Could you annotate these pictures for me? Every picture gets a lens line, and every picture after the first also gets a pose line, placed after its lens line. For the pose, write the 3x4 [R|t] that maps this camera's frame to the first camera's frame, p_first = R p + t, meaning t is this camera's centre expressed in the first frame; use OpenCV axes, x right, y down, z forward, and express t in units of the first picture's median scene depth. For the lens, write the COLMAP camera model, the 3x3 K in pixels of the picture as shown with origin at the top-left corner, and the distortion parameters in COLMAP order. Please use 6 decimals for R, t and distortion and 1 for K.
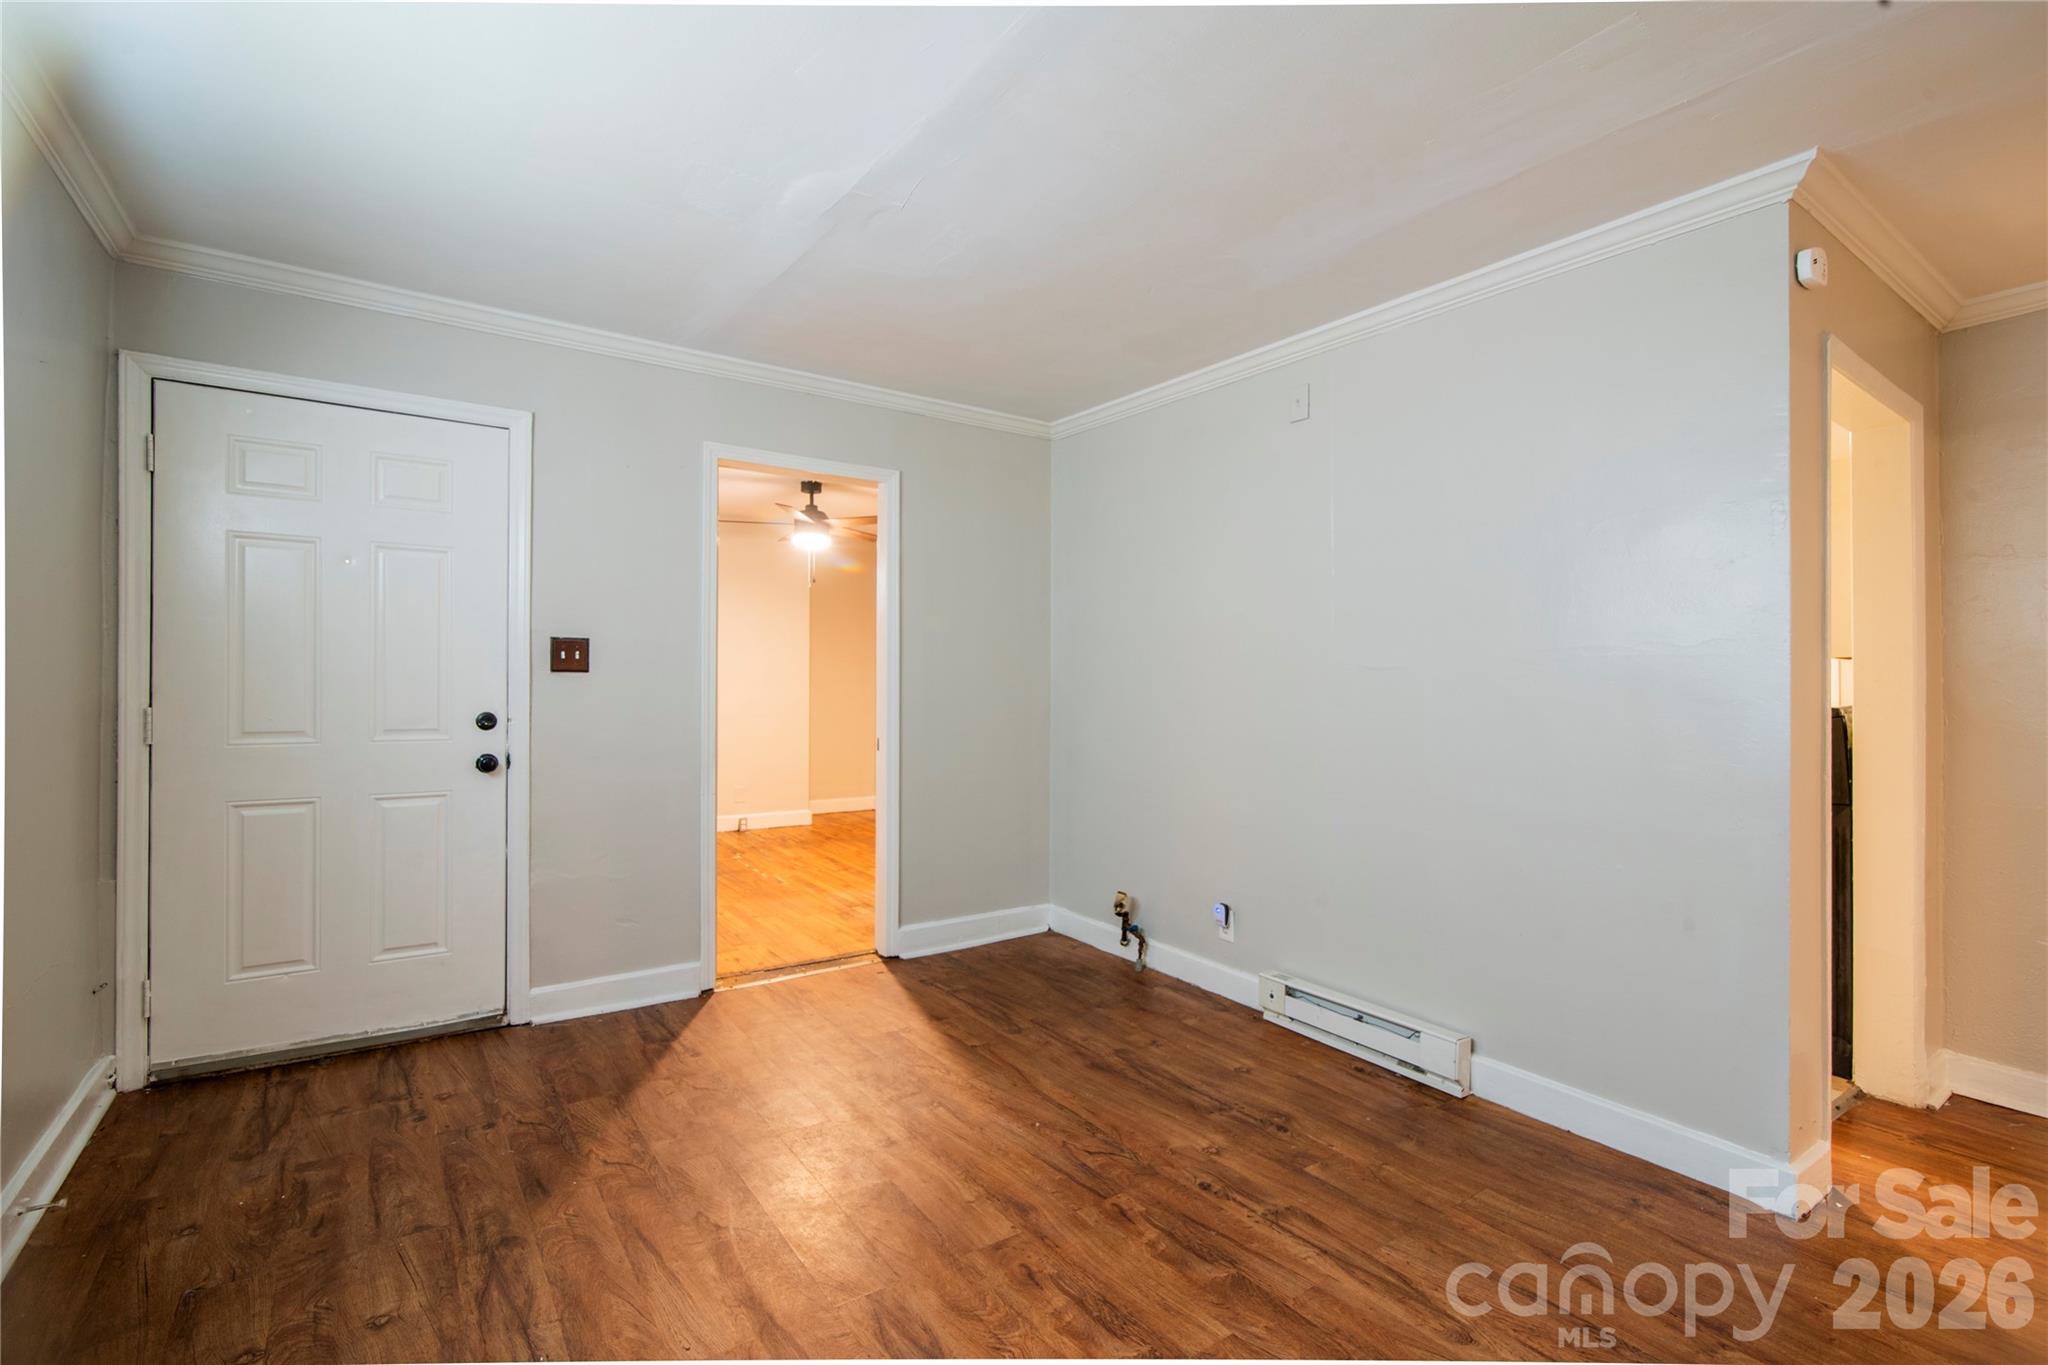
lens RADIAL K [[934.5, 0, 1024.0], [0, 934.5, 682.5], [0, 0, 1]] dist [-0.001790, 0.000033]
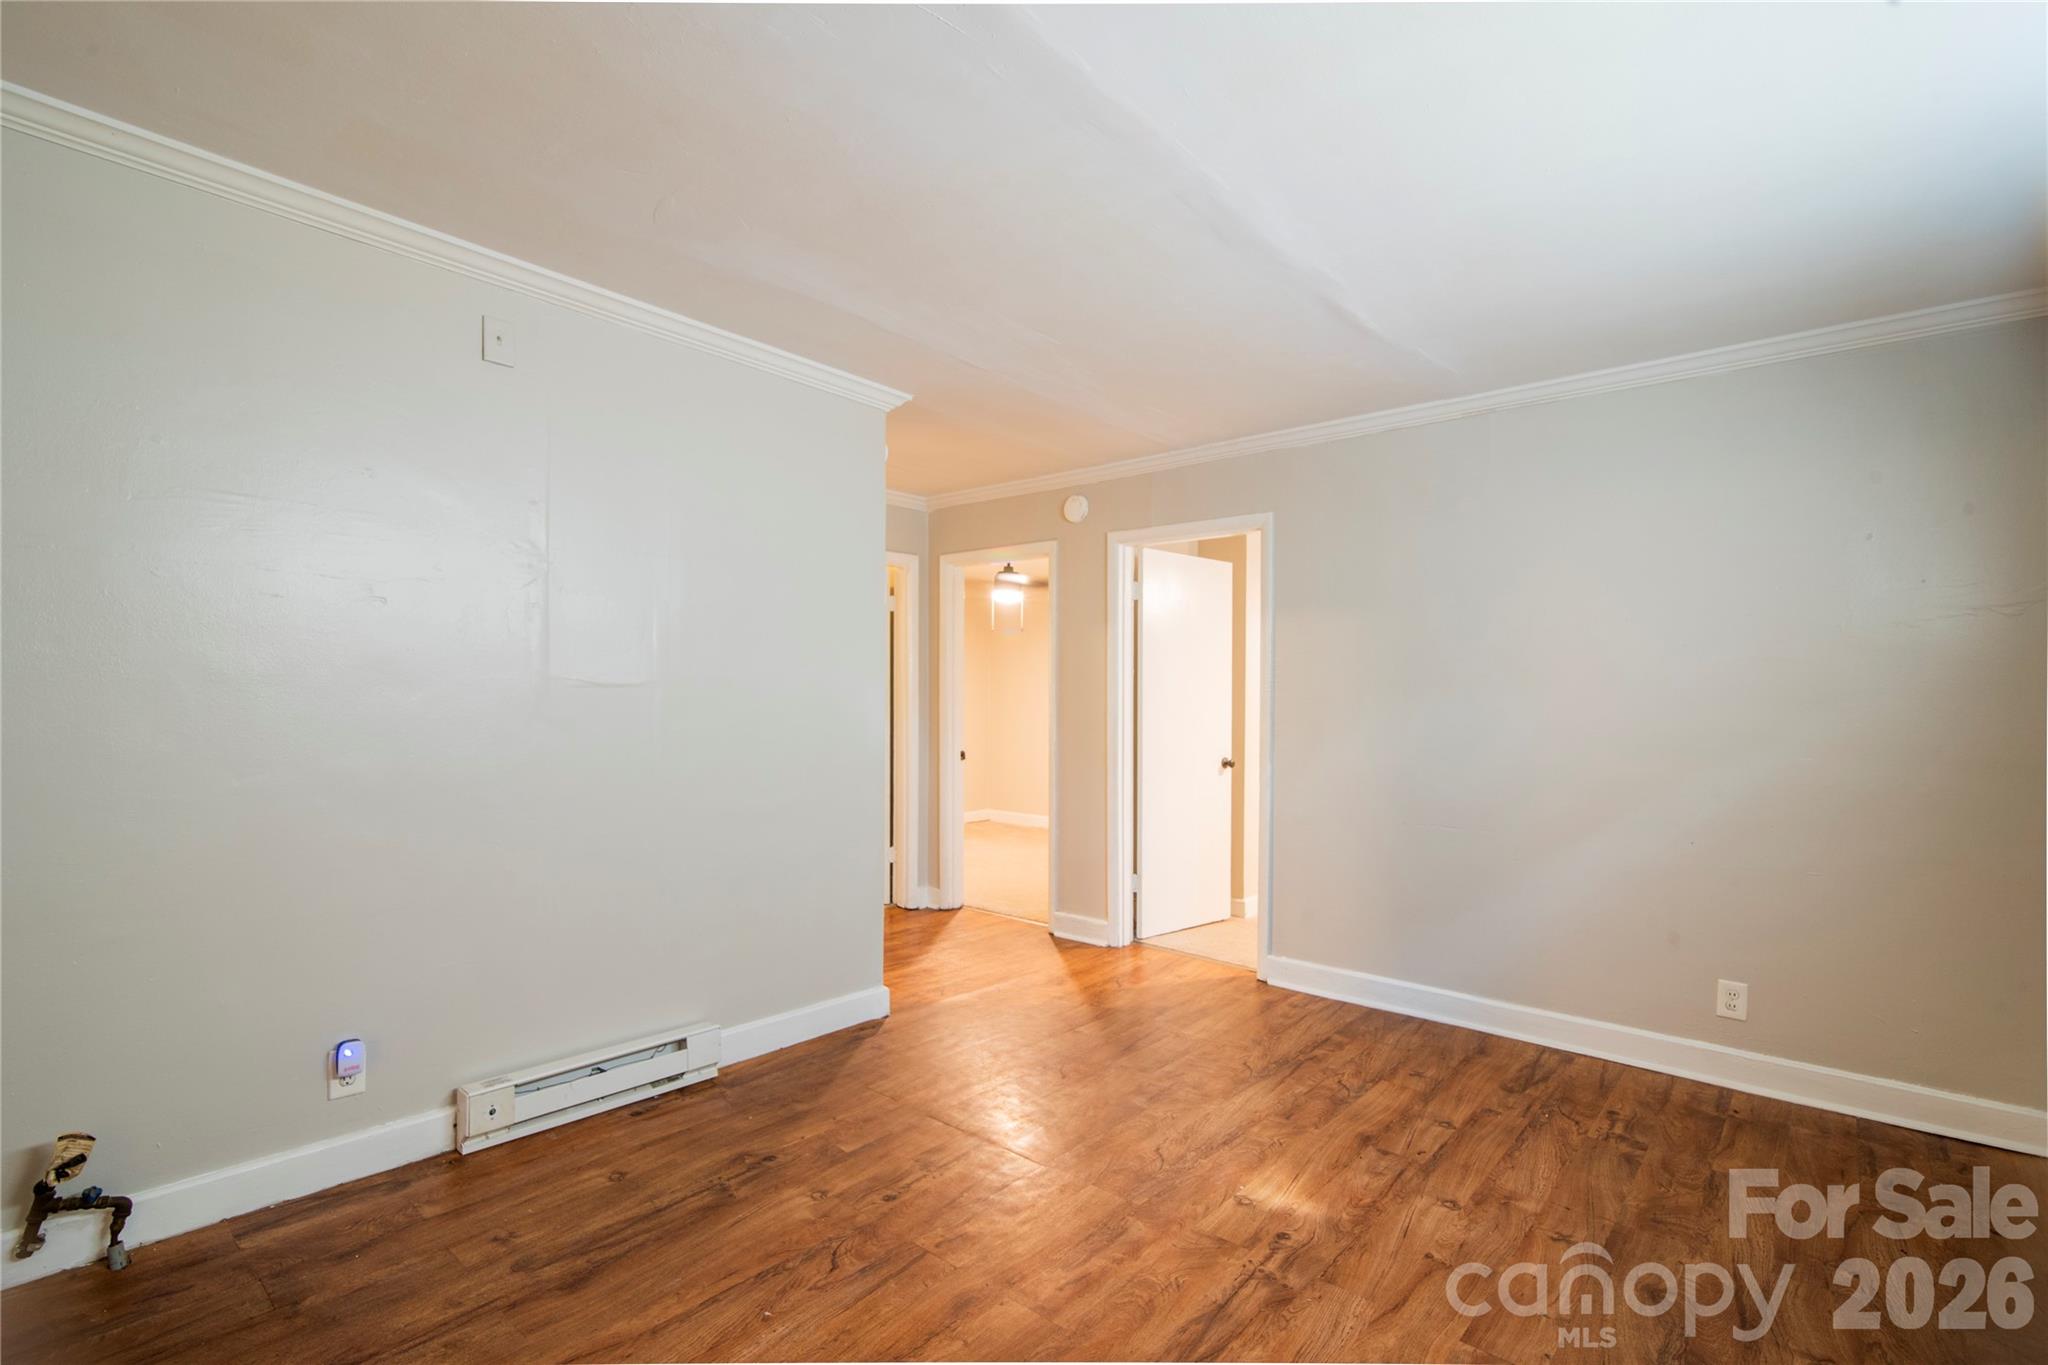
lens RADIAL K [[934.5, 0, 1024.0], [0, 934.5, 682.5], [0, 0, 1]] dist [-0.001790, 0.000033]
pose [[-0.235680, 0.000893, 0.971830, -0.651050], [-0.011562, 0.999926, -0.003722, -0.019742], [-0.971762, -0.012114, -0.235652, 0.857031]]
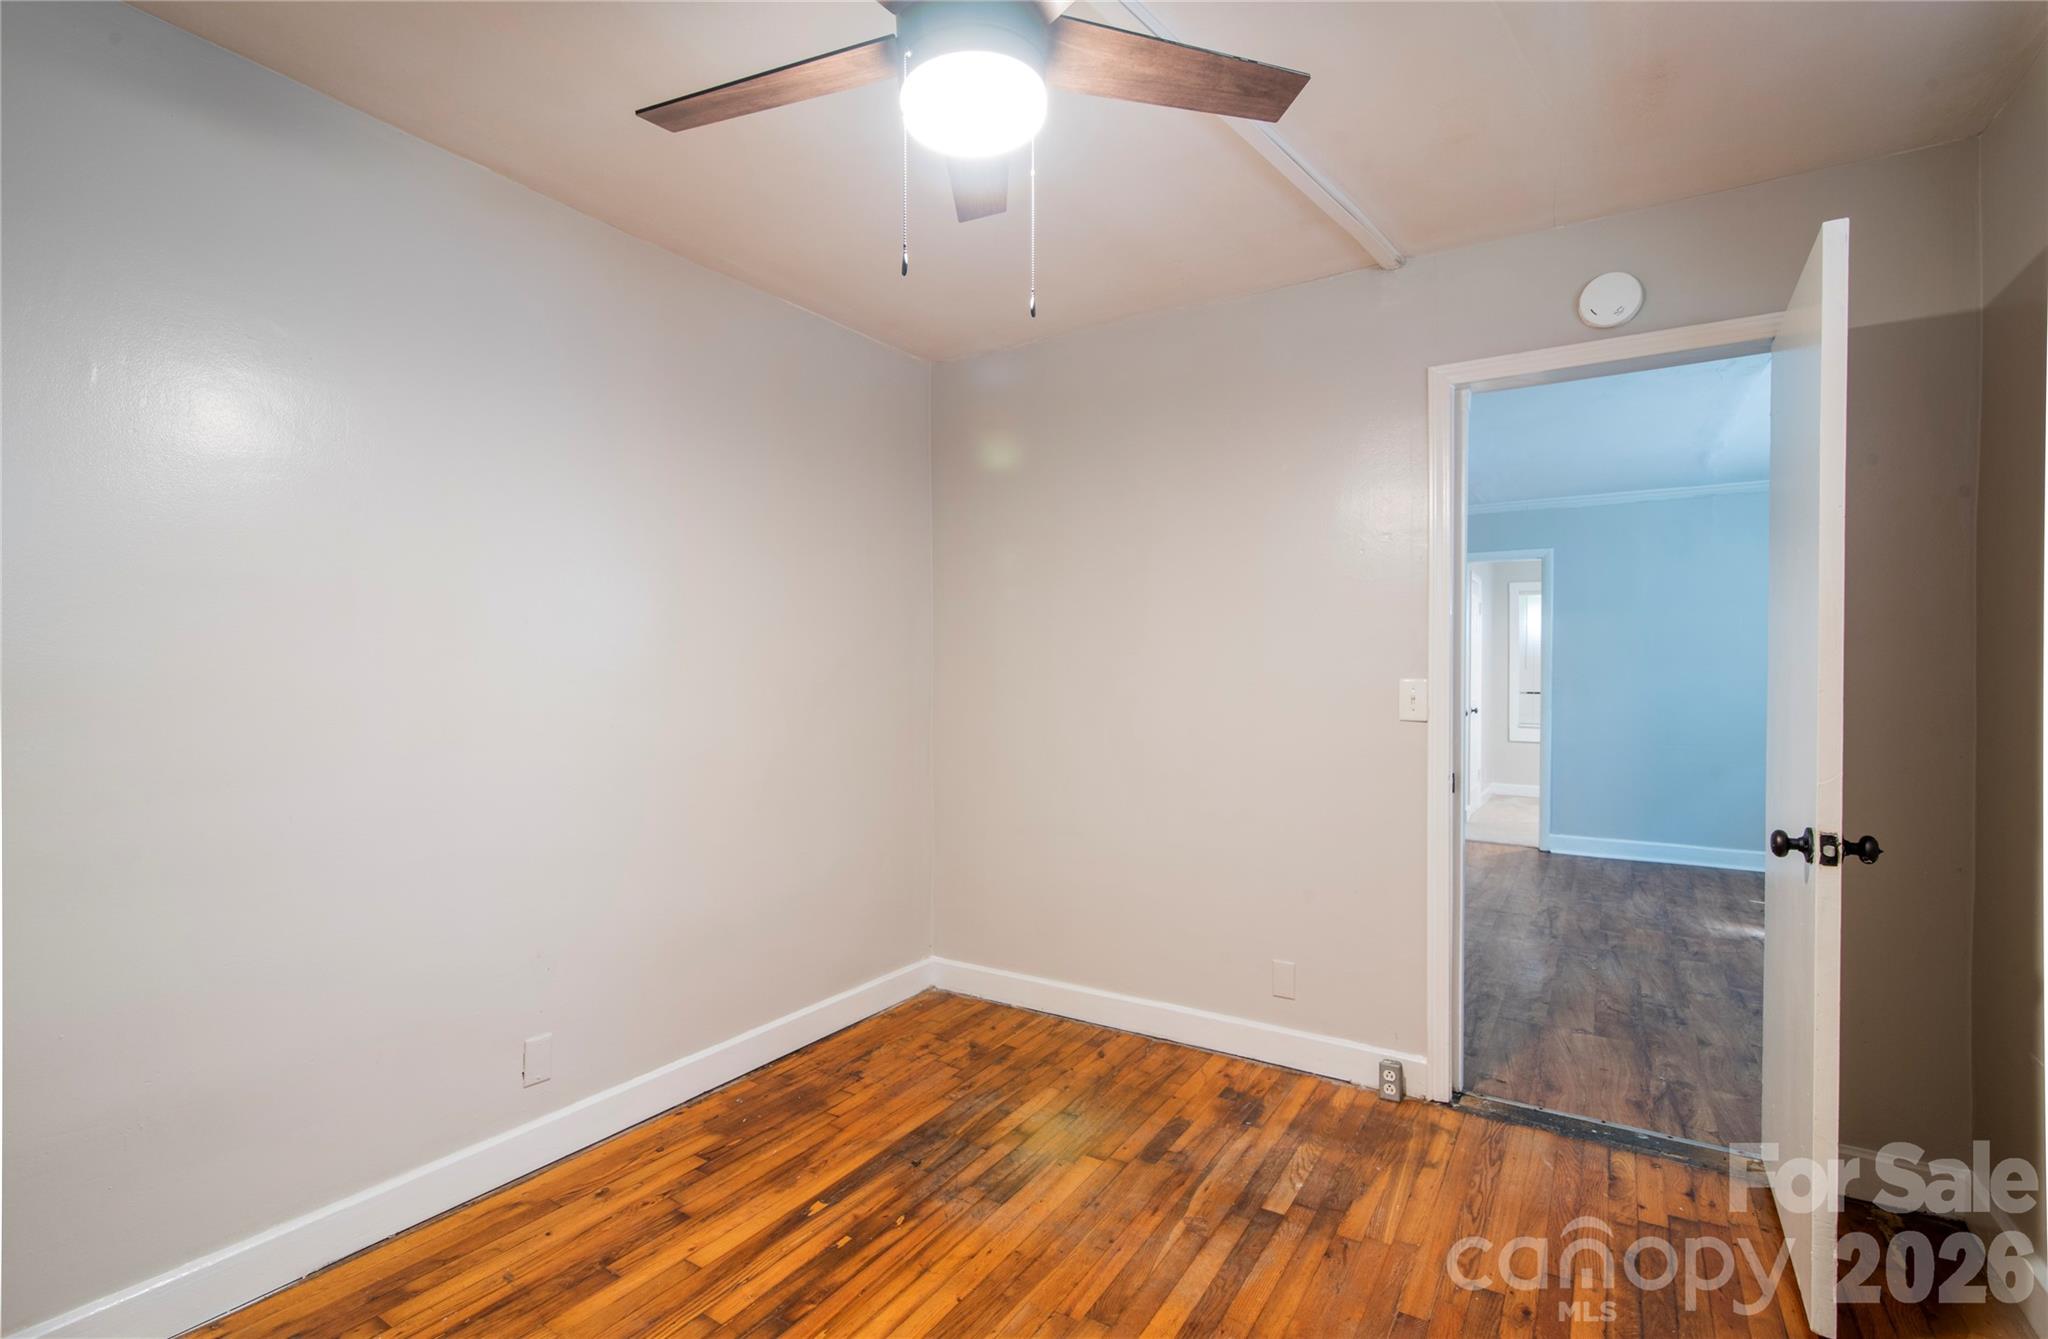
lens RADIAL K [[937.6, 0, 1024.0], [0, 937.6, 669.5], [0, 0, 1]] dist [-0.000020, -0.000003]
pose [[-0.400342, -0.005932, 0.916347, -0.882309], [-0.009723, 0.999950, 0.002225, -0.004796], [-0.916314, -0.008019, -0.400379, 2.154628]]
